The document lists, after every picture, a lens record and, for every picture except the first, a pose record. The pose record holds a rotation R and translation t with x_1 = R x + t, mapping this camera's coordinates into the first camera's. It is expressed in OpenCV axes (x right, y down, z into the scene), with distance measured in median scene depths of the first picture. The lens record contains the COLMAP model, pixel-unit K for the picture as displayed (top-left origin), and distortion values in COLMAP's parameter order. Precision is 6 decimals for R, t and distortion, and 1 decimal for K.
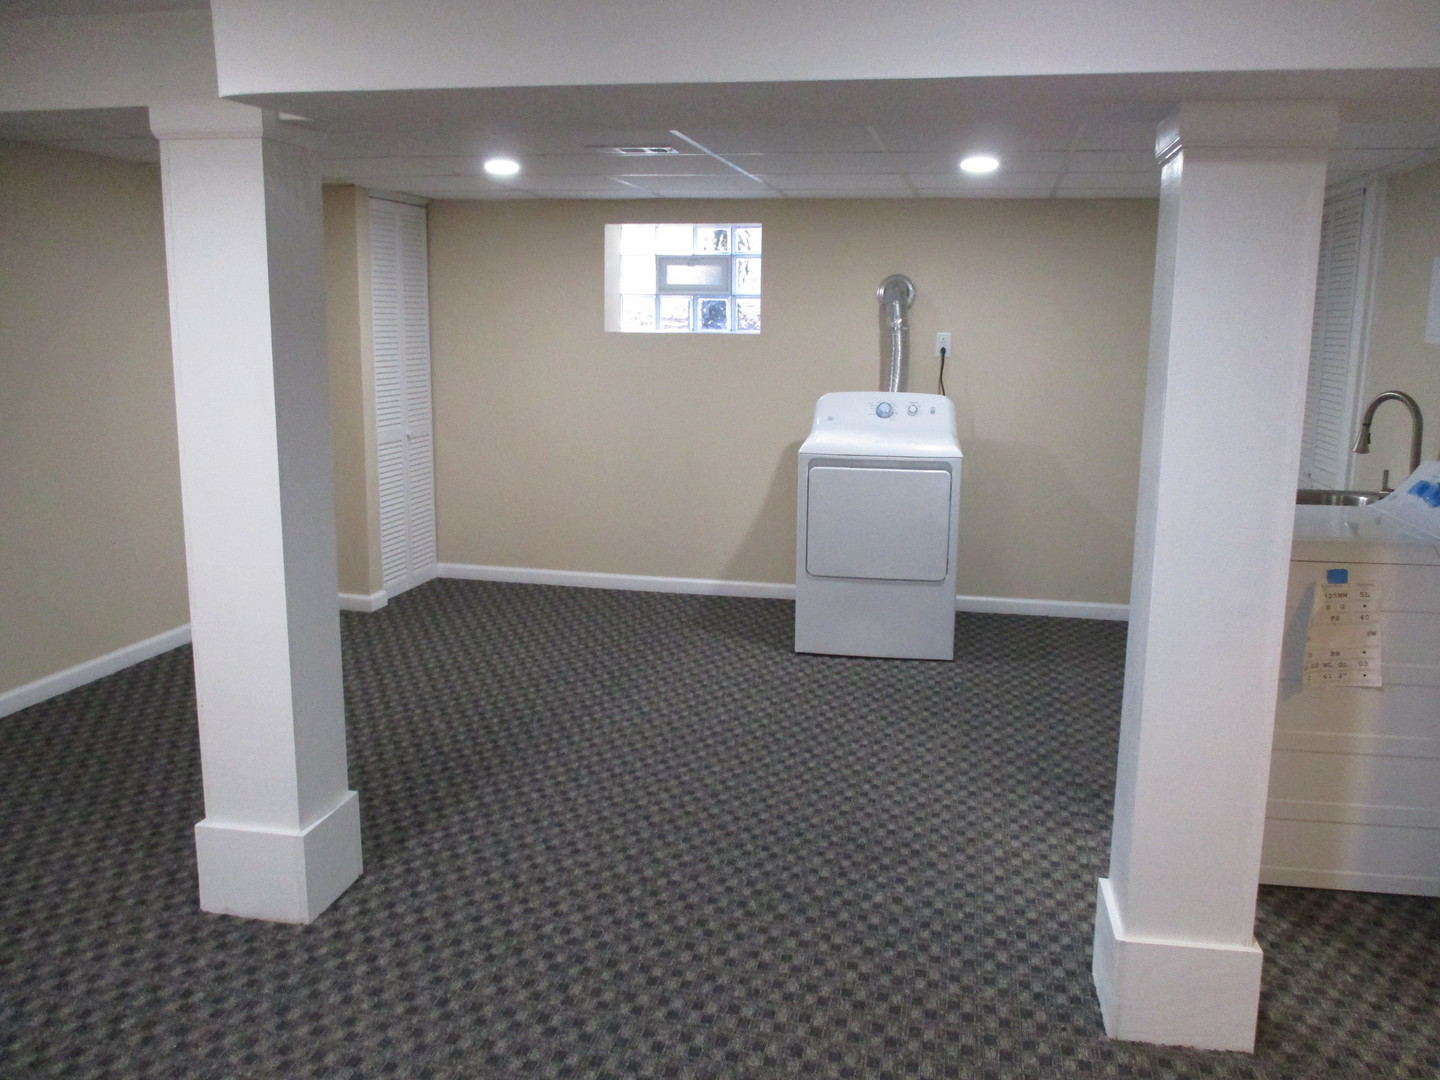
lens RADIAL K [[1208.0, 0, 719.2], [0, 1208.0, 536.2], [0, 0, 1]] dist [-0.017046, 0.000042]
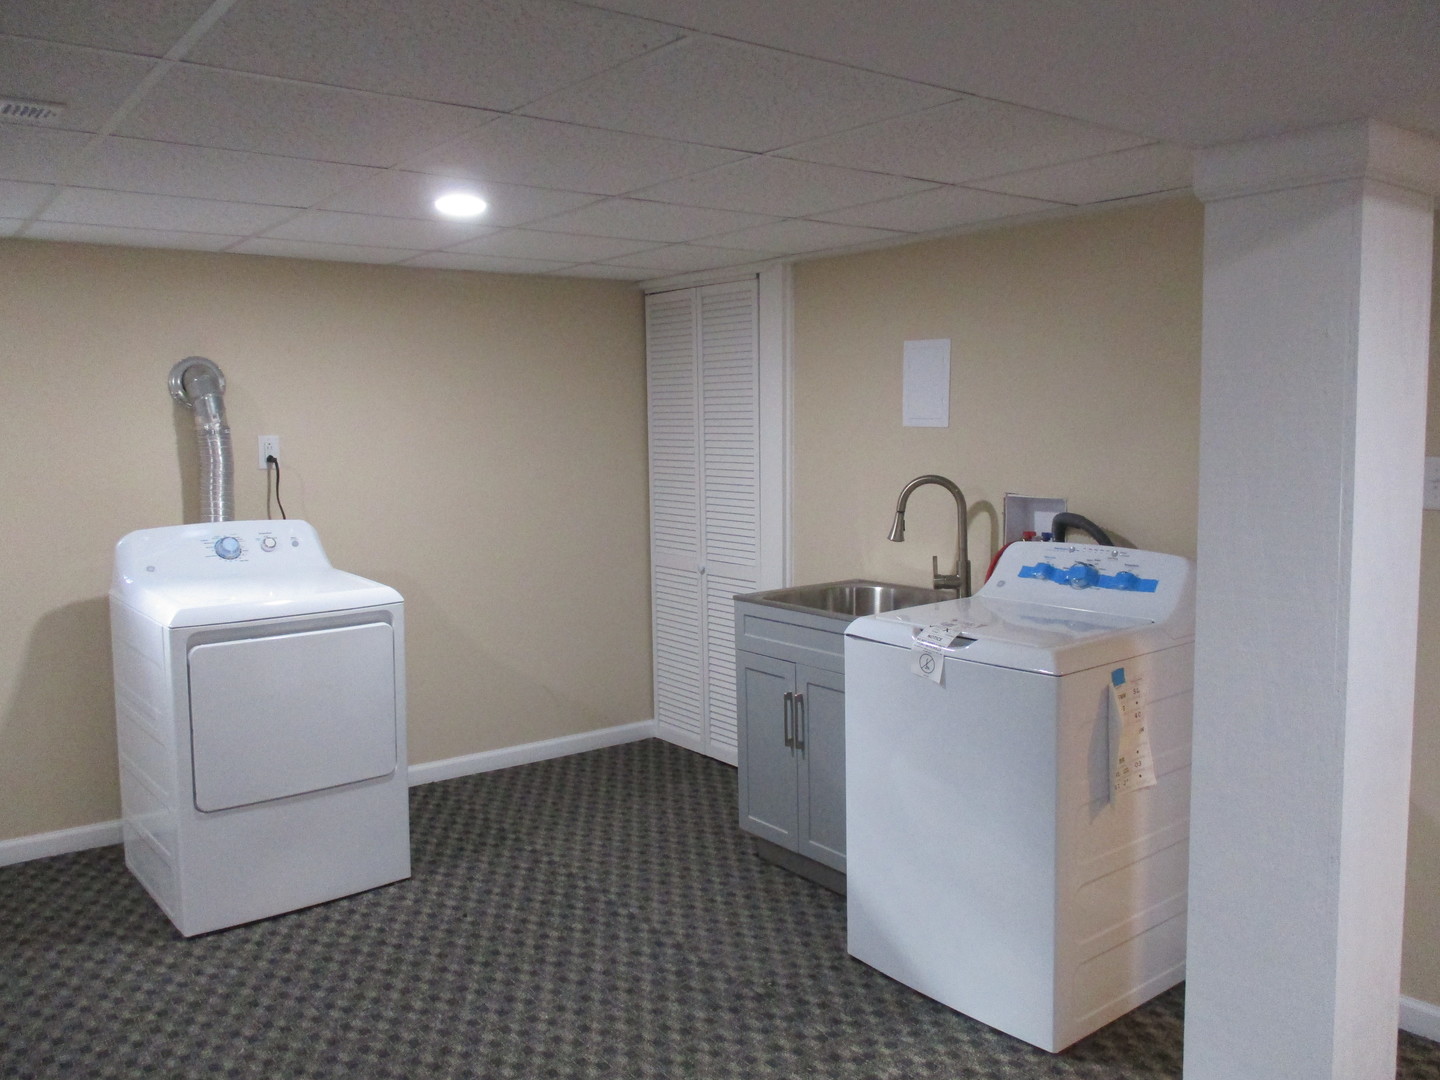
lens RADIAL K [[1208.0, 0, 720.7], [0, 1208.0, 535.8], [0, 0, 1]] dist [-0.017046, 0.000042]
pose [[0.655920, -0.093384, 0.749031, -0.217303], [0.154718, 0.987882, -0.012322, -0.065191], [-0.738804, 0.123971, 0.662420, 0.364884]]
